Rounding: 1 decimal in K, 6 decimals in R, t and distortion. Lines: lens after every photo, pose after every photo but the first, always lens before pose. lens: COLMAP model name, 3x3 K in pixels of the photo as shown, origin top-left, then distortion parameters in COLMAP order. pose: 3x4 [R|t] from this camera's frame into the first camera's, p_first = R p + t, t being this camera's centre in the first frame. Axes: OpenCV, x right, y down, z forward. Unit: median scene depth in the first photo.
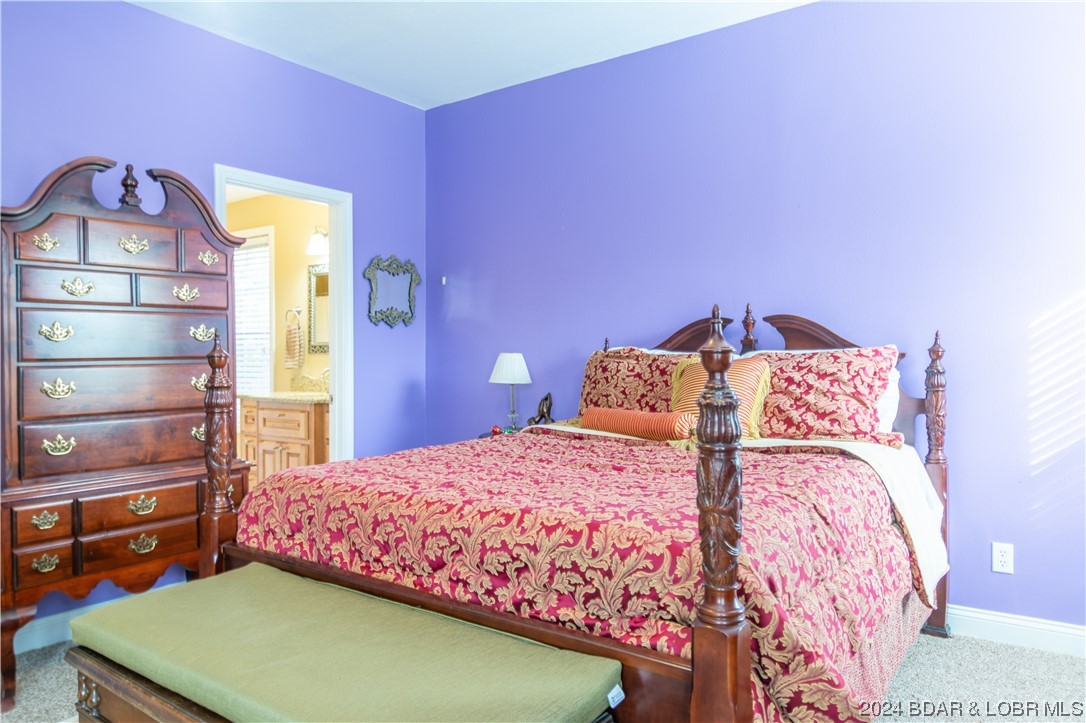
lens RADIAL K [[757.3, 0, 543.0], [0, 757.3, 361.5], [0, 0, 1]] dist [0.002150, 0.001816]
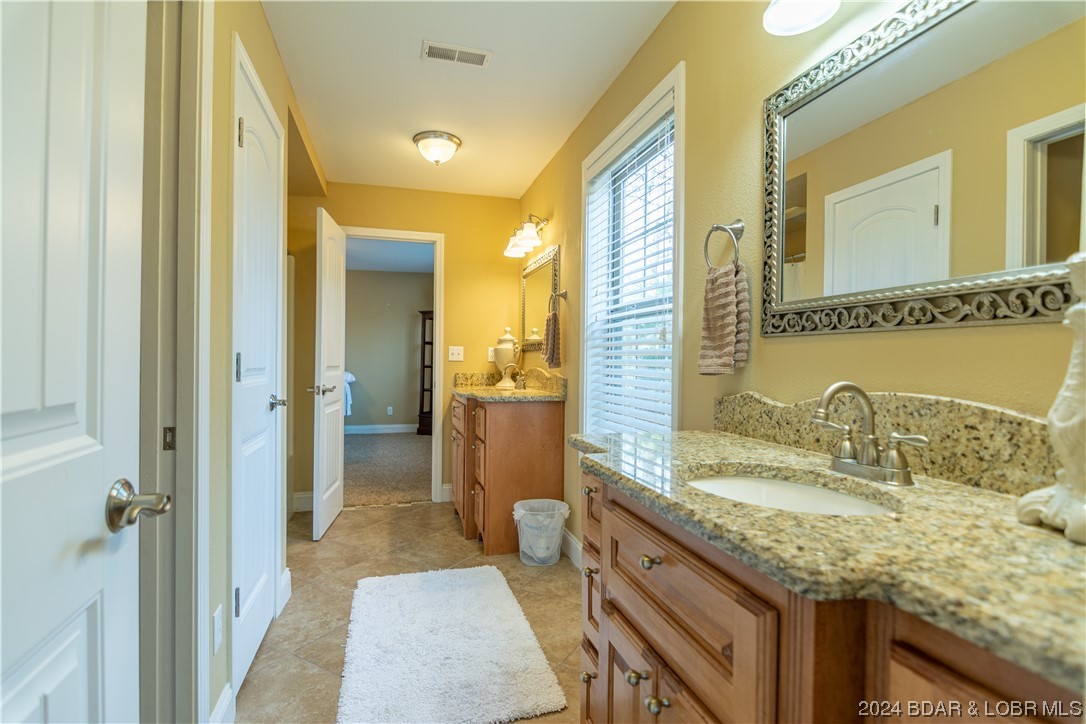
lens RADIAL K [[523.7, 0, 537.3], [0, 523.7, 358.8], [0, 0, 1]] dist [-0.002610, -0.006630]
pose [[0.776791, 0.015187, -0.629576, -0.230796], [-0.025727, 0.999640, -0.007628, 0.005574], [0.629233, 0.022123, 0.776902, 0.723787]]
